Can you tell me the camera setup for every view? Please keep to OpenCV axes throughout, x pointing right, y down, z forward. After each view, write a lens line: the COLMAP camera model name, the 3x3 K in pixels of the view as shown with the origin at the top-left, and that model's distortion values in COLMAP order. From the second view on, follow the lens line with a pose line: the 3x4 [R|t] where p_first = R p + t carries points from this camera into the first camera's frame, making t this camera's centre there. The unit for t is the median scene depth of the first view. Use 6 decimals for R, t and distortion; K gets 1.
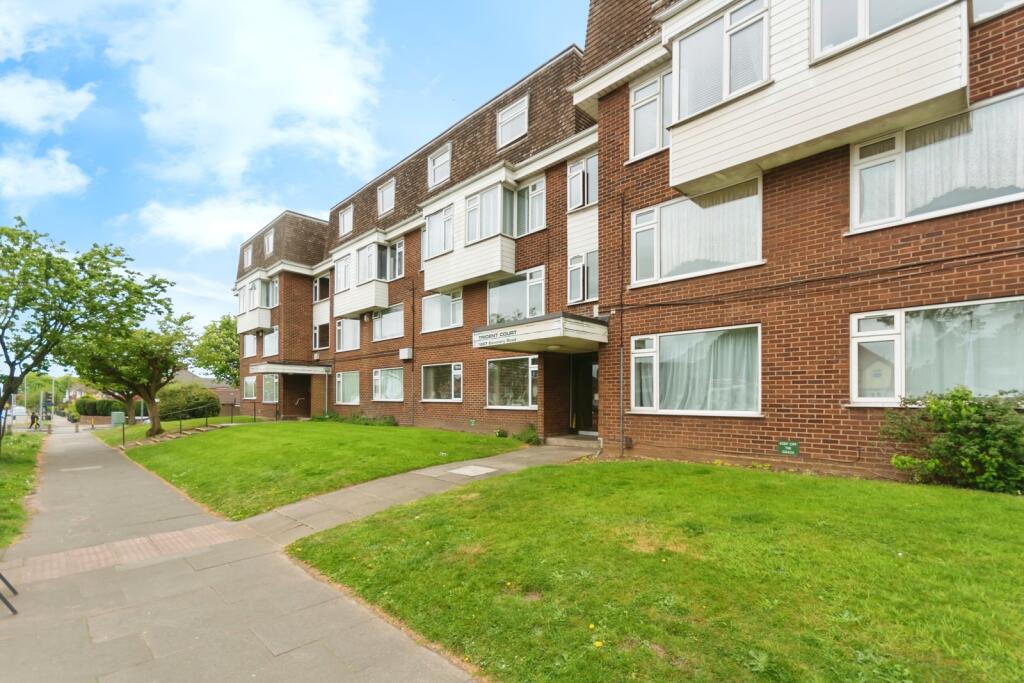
lens RADIAL K [[445.2, 0, 515.9], [0, 445.2, 391.1], [0, 0, 1]] dist [-0.002492, -0.001396]
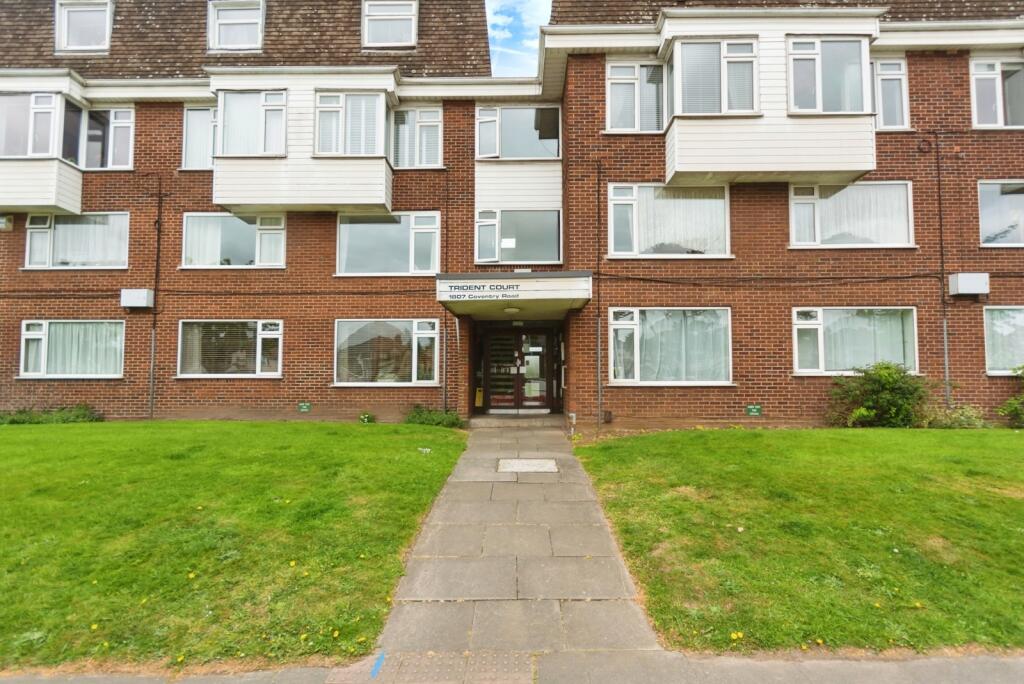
lens RADIAL K [[455.6, 0, 512.3], [0, 455.6, 351.6], [0, 0, 1]] dist [0.000416, 0.000655]
pose [[0.729093, 0.037344, 0.683395, -0.574835], [-0.008158, 0.998914, -0.045883, 0.022592], [-0.684366, 0.027877, 0.728605, 0.415879]]
